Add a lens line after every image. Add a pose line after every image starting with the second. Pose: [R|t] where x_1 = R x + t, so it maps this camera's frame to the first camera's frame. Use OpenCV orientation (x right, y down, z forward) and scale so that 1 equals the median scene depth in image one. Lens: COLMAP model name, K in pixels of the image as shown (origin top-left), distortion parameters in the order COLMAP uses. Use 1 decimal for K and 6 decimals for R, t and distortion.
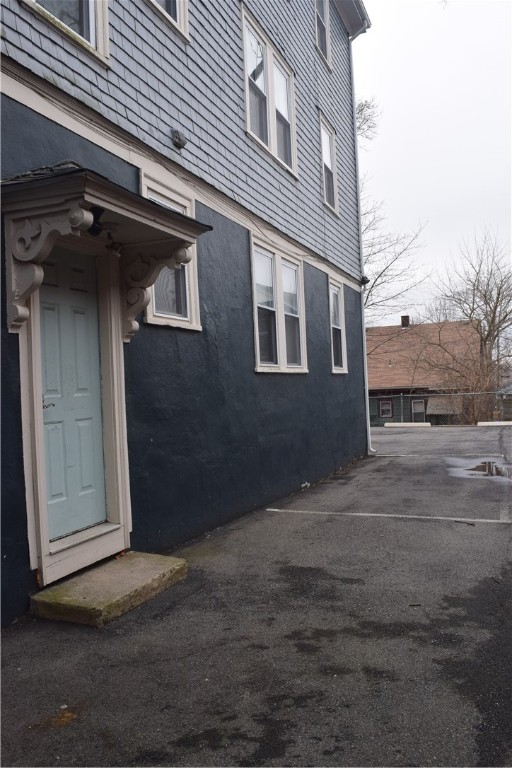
lens RADIAL K [[606.8, 0, 254.3], [0, 606.8, 382.6], [0, 0, 1]] dist [-0.085780, 0.000350]
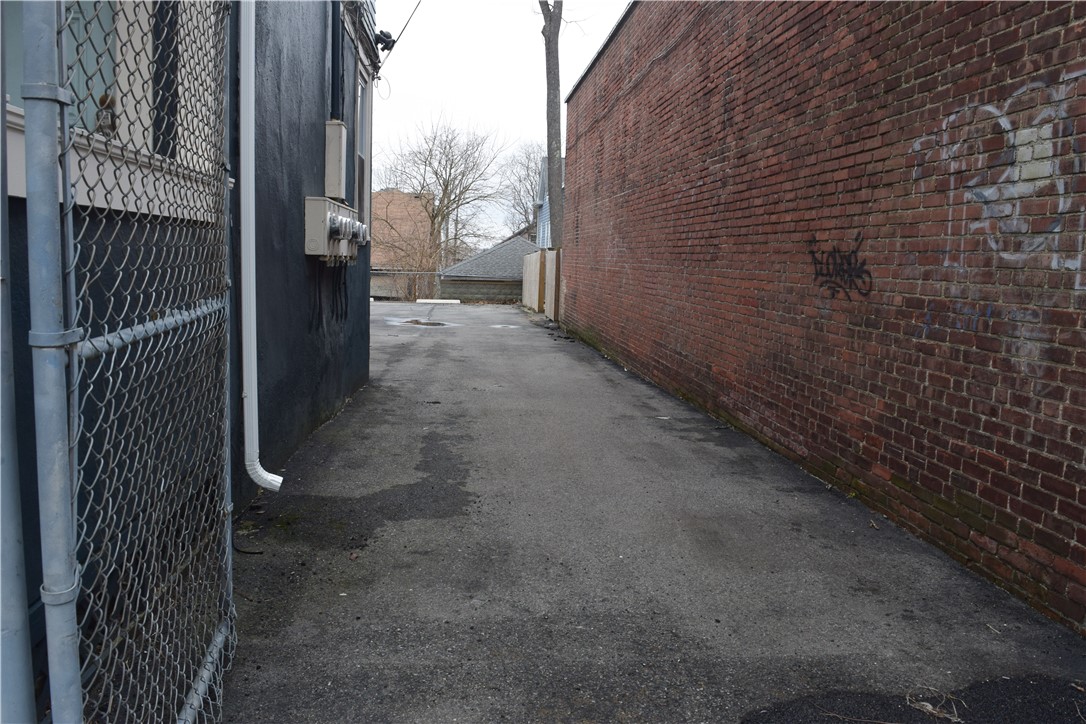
lens RADIAL K [[858.0, 0, 542.1], [0, 858.0, 363.2], [0, 0, 1]] dist [-0.085780, 0.000350]
pose [[0.885080, 0.009568, 0.465340, -0.094634], [-0.065760, 0.992330, 0.104671, 0.002480], [-0.460770, -0.123243, 0.878921, -0.309831]]
